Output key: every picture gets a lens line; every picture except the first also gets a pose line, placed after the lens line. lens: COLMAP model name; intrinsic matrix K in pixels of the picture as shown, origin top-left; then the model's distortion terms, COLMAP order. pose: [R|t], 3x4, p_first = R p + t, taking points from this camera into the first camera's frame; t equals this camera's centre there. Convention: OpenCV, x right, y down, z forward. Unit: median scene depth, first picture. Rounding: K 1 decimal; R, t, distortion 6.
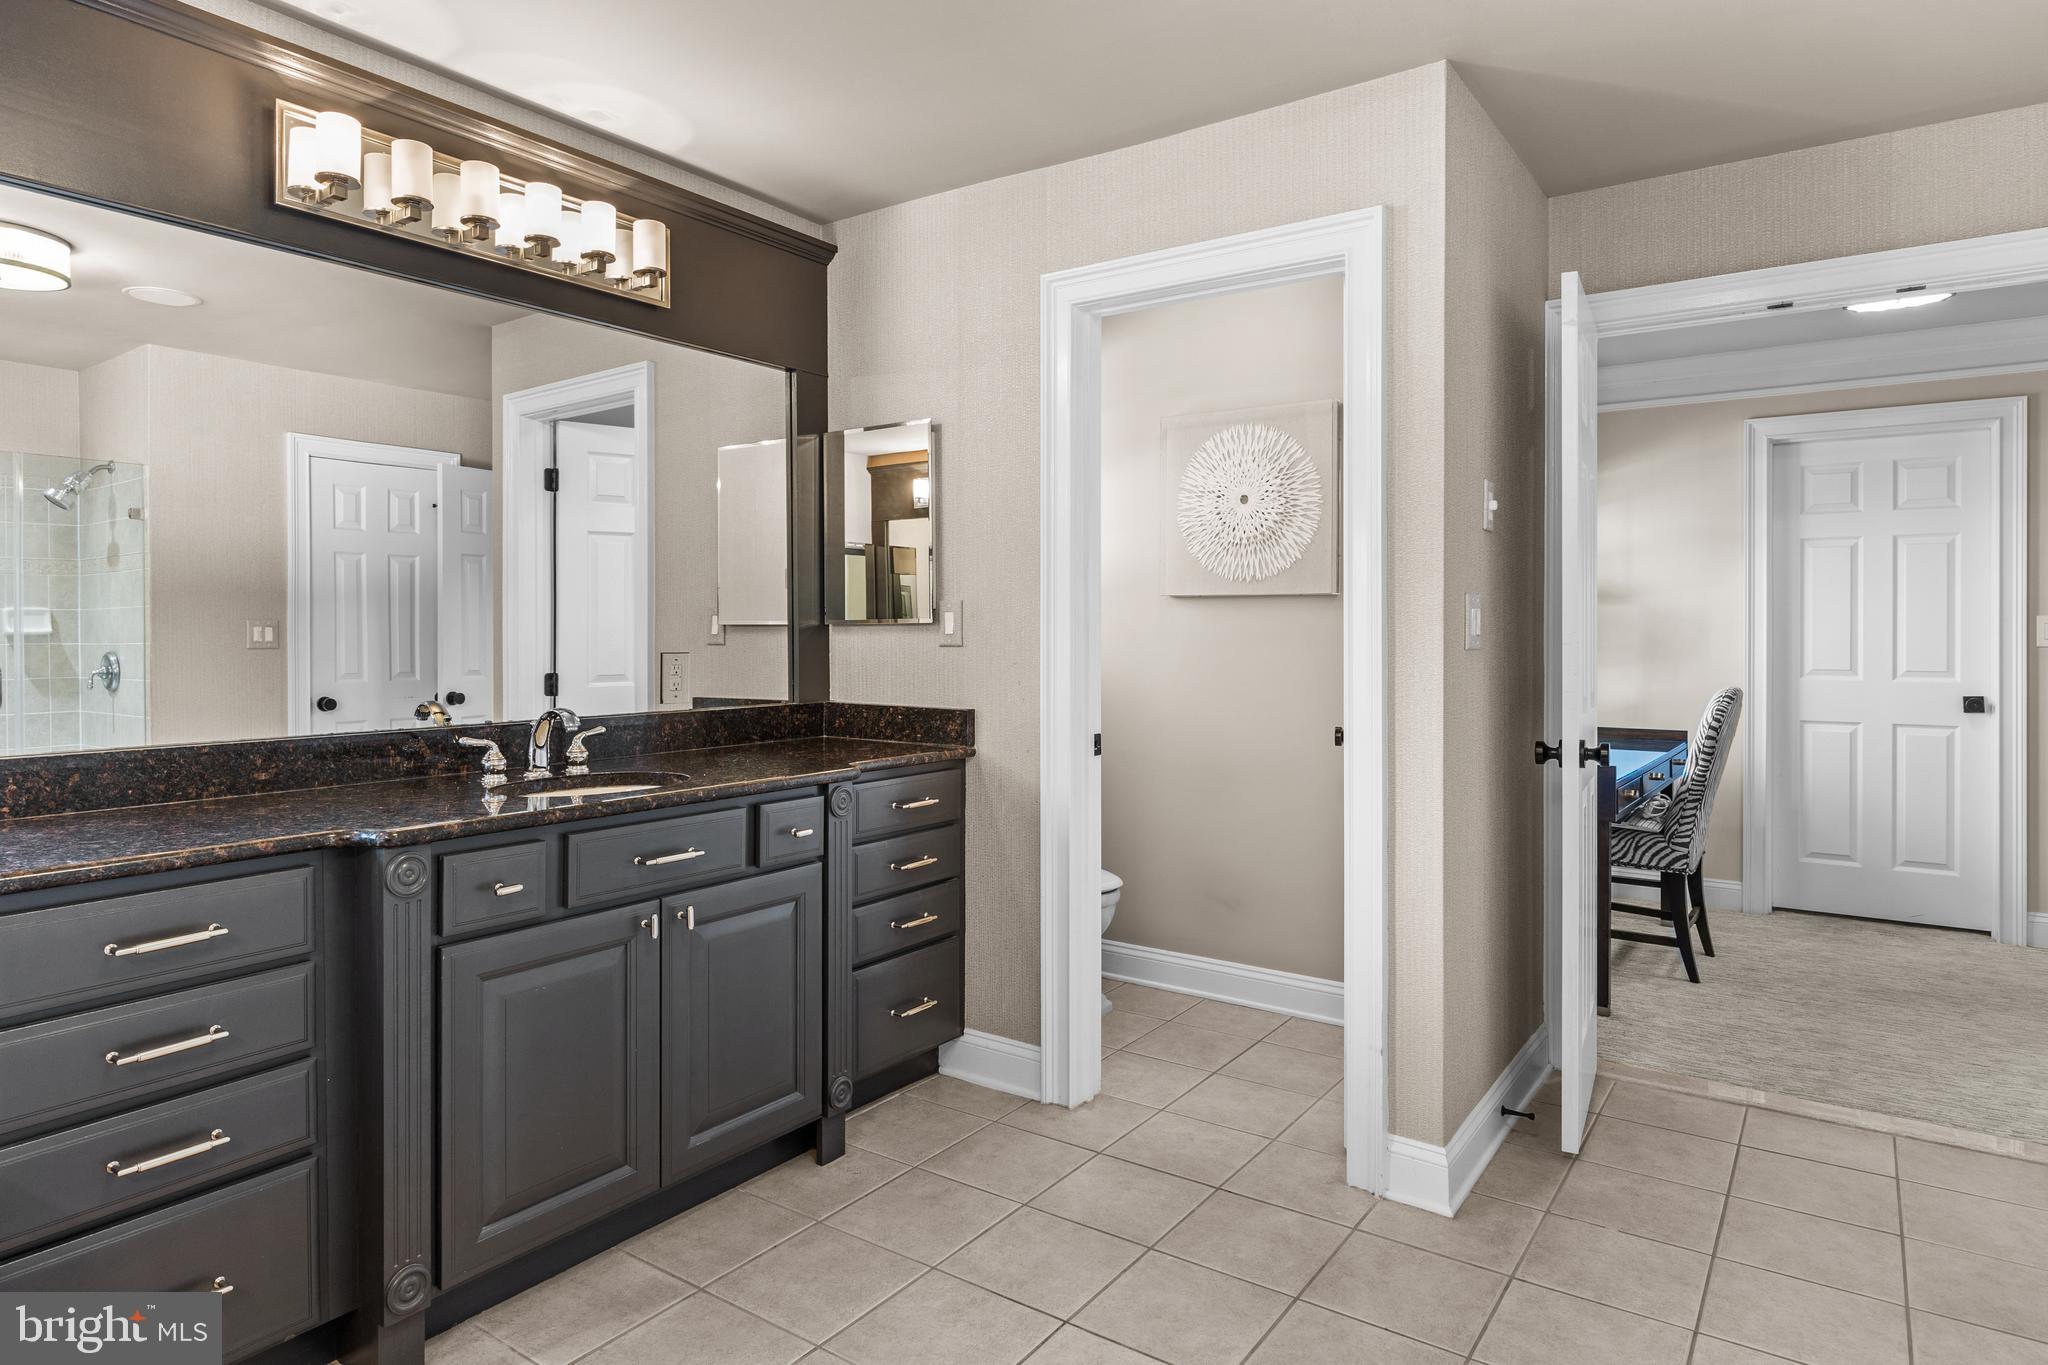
lens RADIAL K [[1239.8, 0, 1028.1], [0, 1239.8, 625.9], [0, 0, 1]] dist [0.048580, -0.000043]
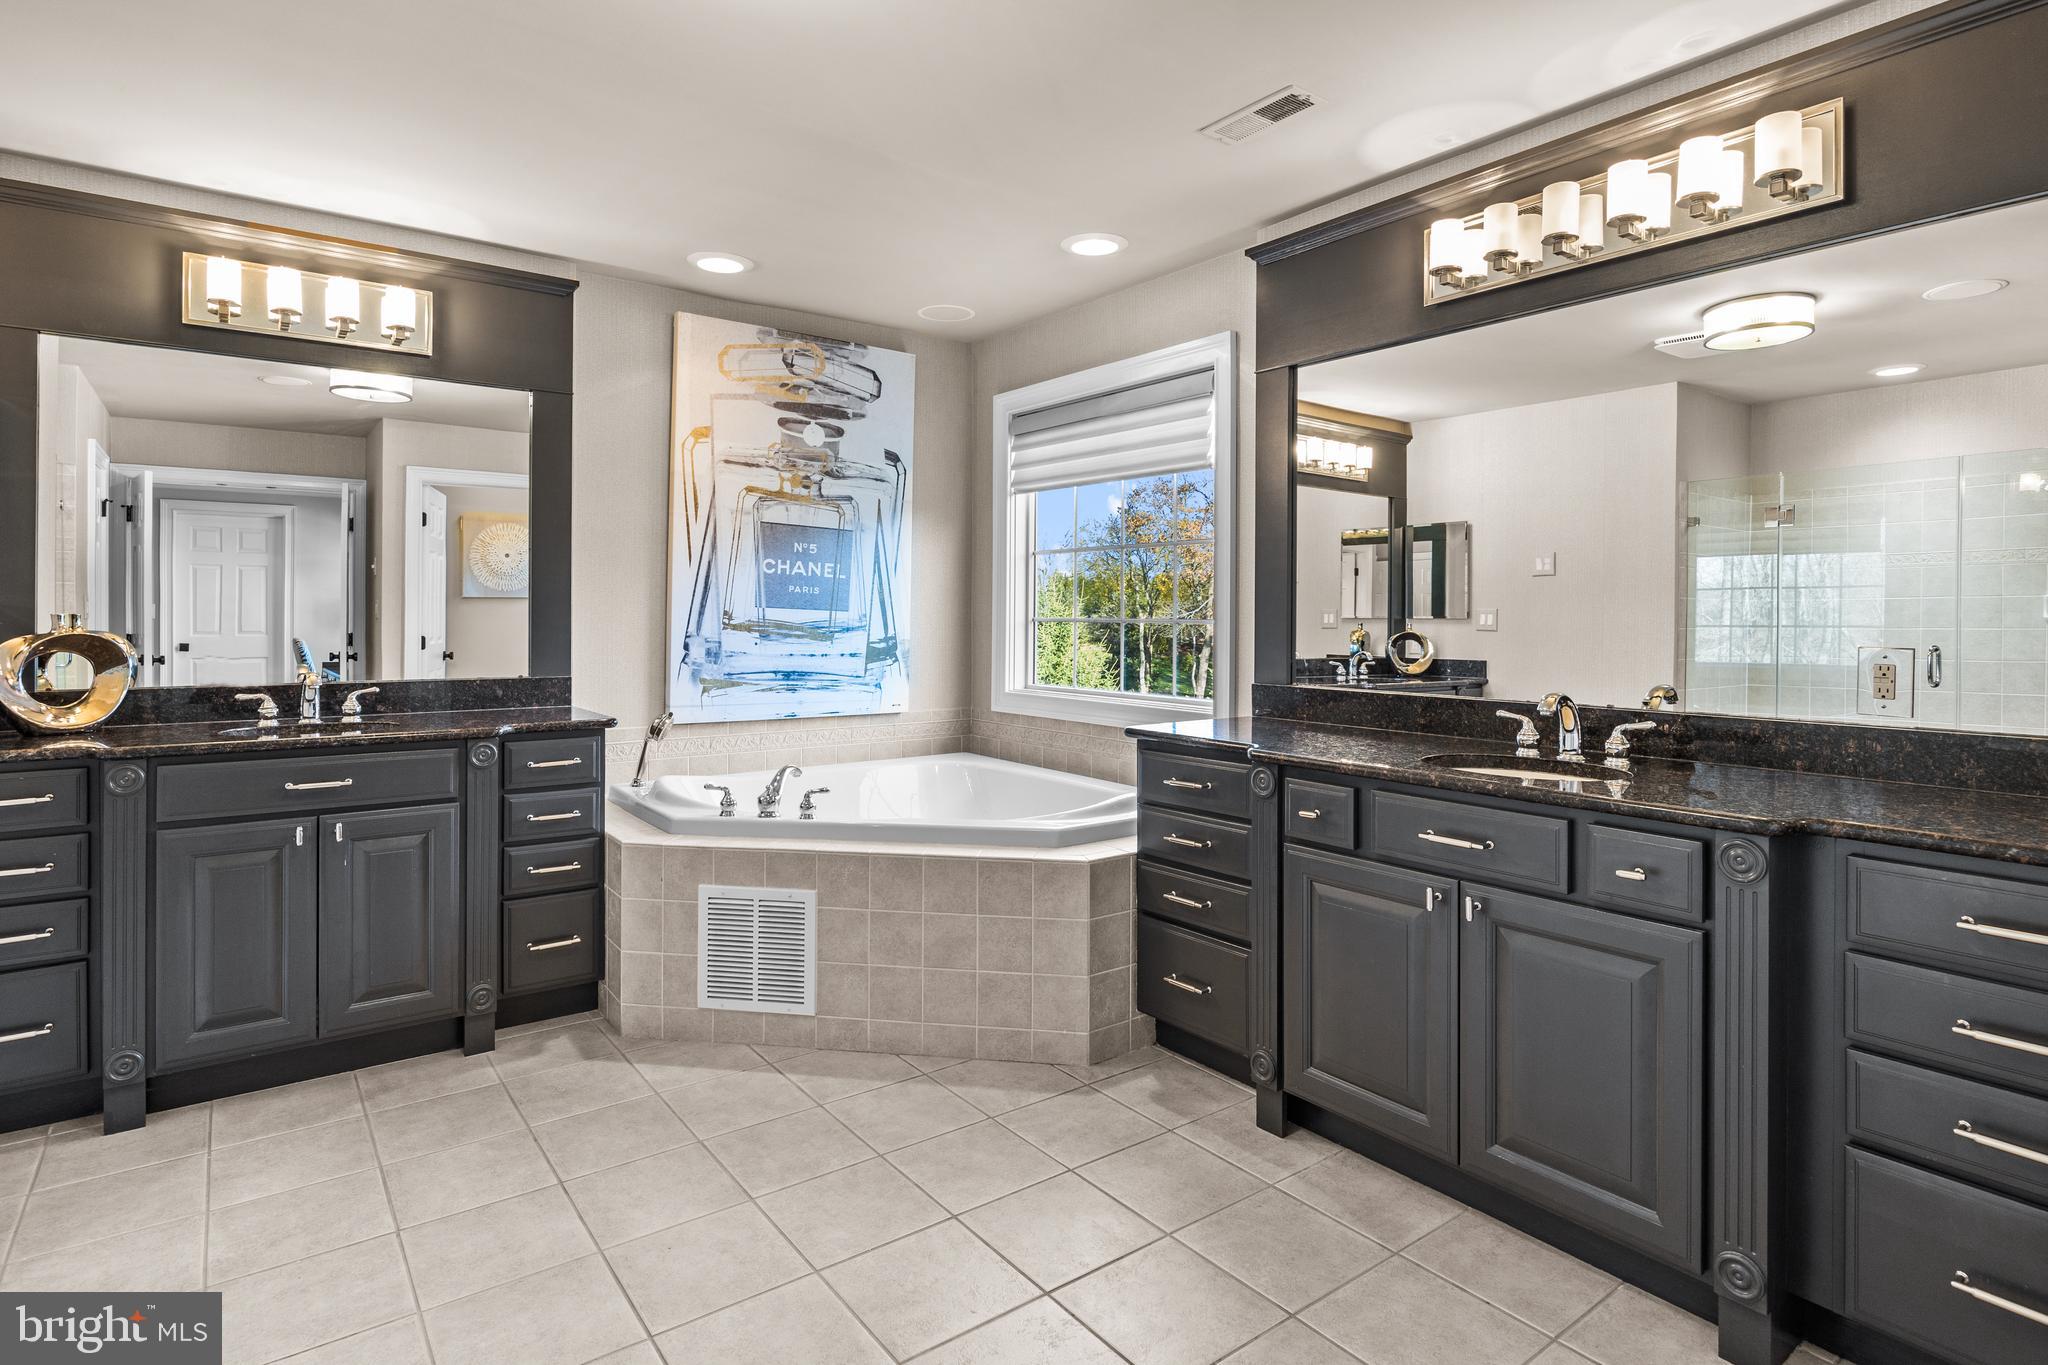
lens RADIAL K [[1052.1, 0, 1028.5], [0, 1052.1, 620.3], [0, 0, 1]] dist [-0.000959, -0.000190]
pose [[-0.300124, 0.002151, -0.953898, 0.570597], [-0.005662, 0.999976, 0.004036, 0.005677], [0.953883, 0.006612, -0.300105, 0.850088]]
